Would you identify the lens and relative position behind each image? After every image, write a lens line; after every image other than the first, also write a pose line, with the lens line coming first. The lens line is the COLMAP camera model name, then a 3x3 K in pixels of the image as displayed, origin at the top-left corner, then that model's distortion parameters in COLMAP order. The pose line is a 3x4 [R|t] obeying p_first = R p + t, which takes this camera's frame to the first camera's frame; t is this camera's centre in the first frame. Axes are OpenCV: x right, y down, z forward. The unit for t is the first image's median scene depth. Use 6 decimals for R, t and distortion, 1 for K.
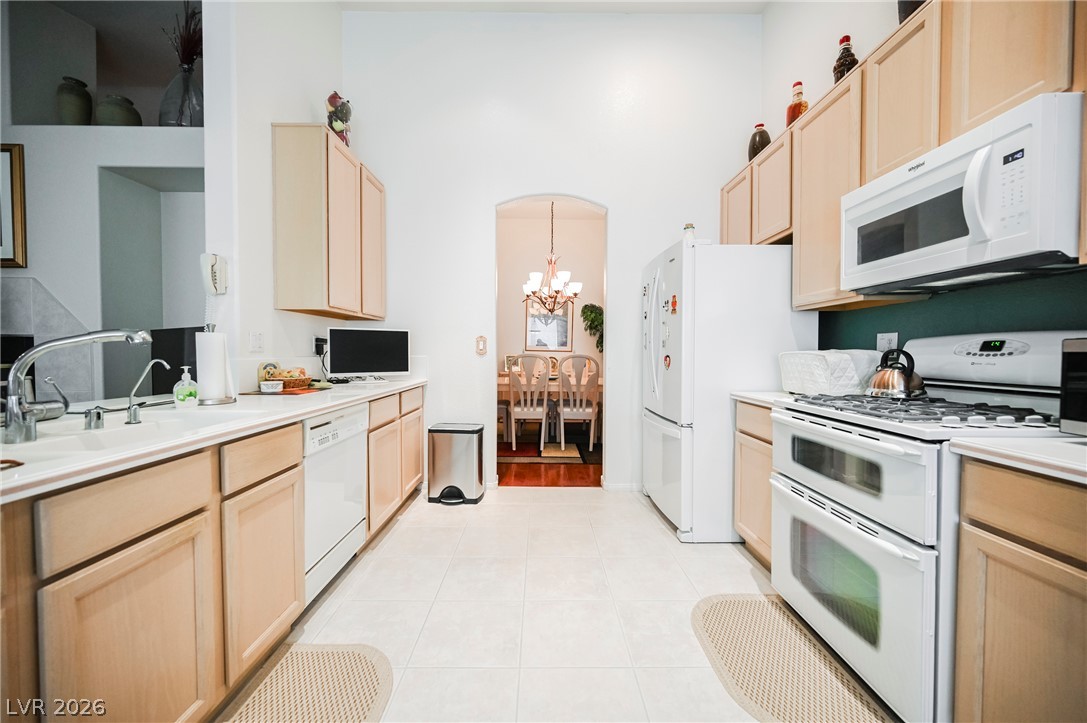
lens RADIAL K [[427.9, 0, 541.3], [0, 427.9, 362.4], [0, 0, 1]] dist [-0.000361, -0.000283]
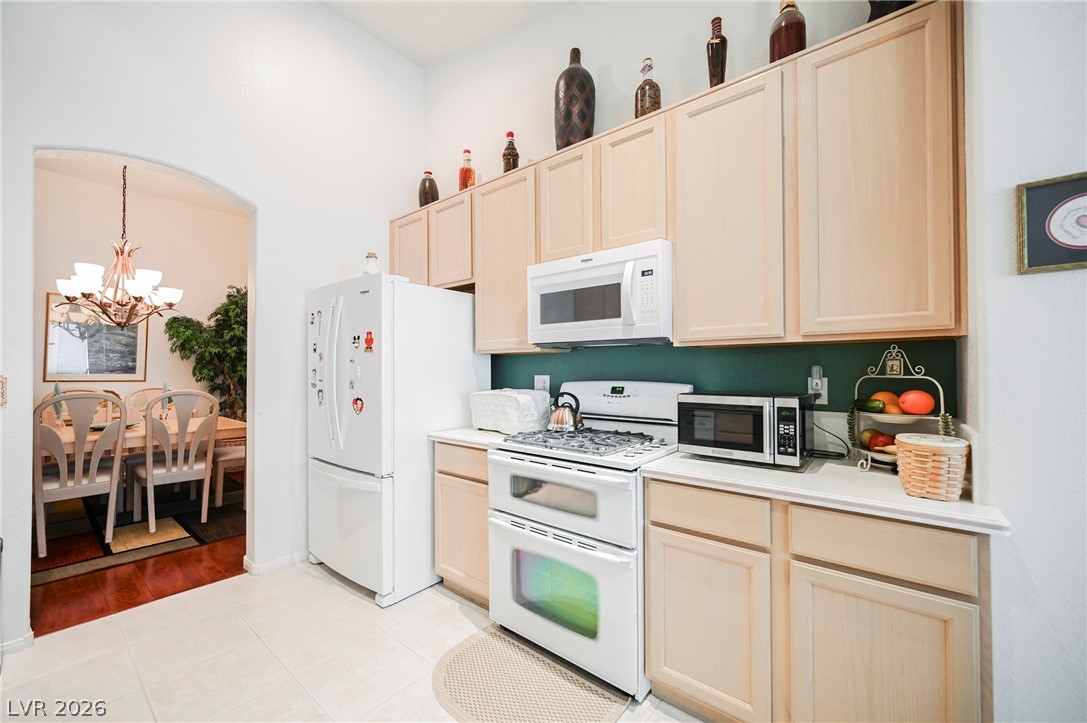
lens RADIAL K [[427.9, 0, 541.8], [0, 427.9, 363.6], [0, 0, 1]] dist [-0.000361, -0.000283]
pose [[0.638363, 0.004934, 0.769720, -0.154932], [0.023089, 0.999407, -0.025554, -0.061385], [-0.769389, 0.034085, 0.637870, 0.157536]]
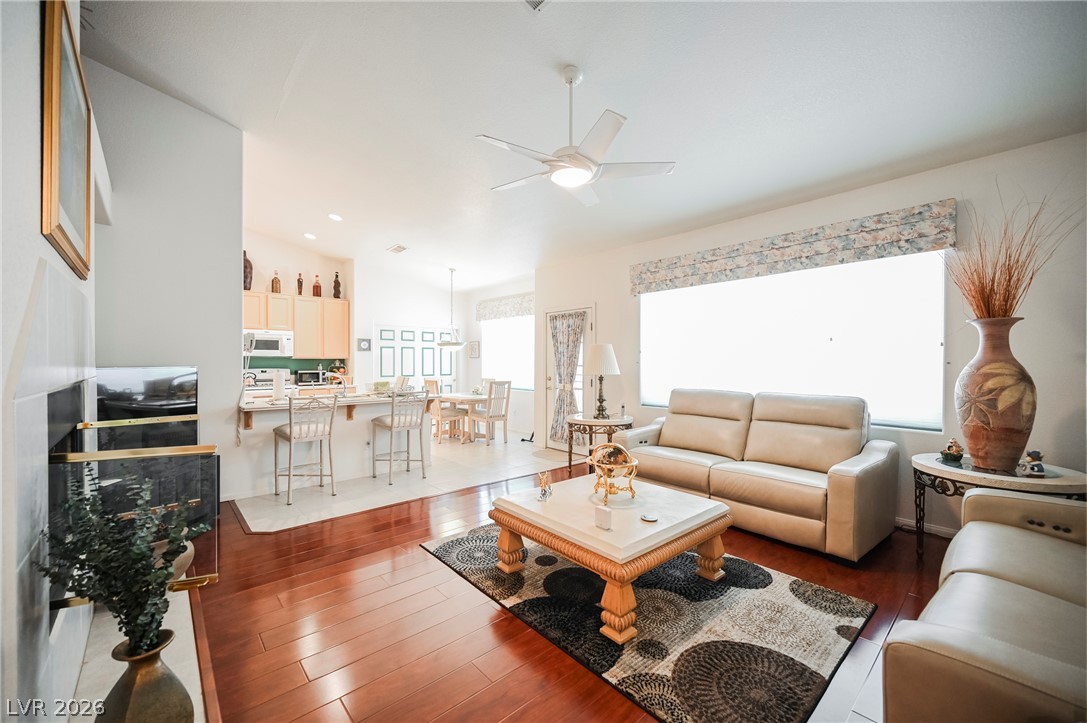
lens RADIAL K [[427.9, 0, 539.3], [0, 427.9, 363.9], [0, 0, 1]] dist [-0.000361, -0.000283]
pose [[-0.661644, -0.007687, 0.749778, -2.705760], [0.016219, 0.999567, 0.024560, -0.114977], [-0.749642, 0.028410, -0.661233, 1.126269]]
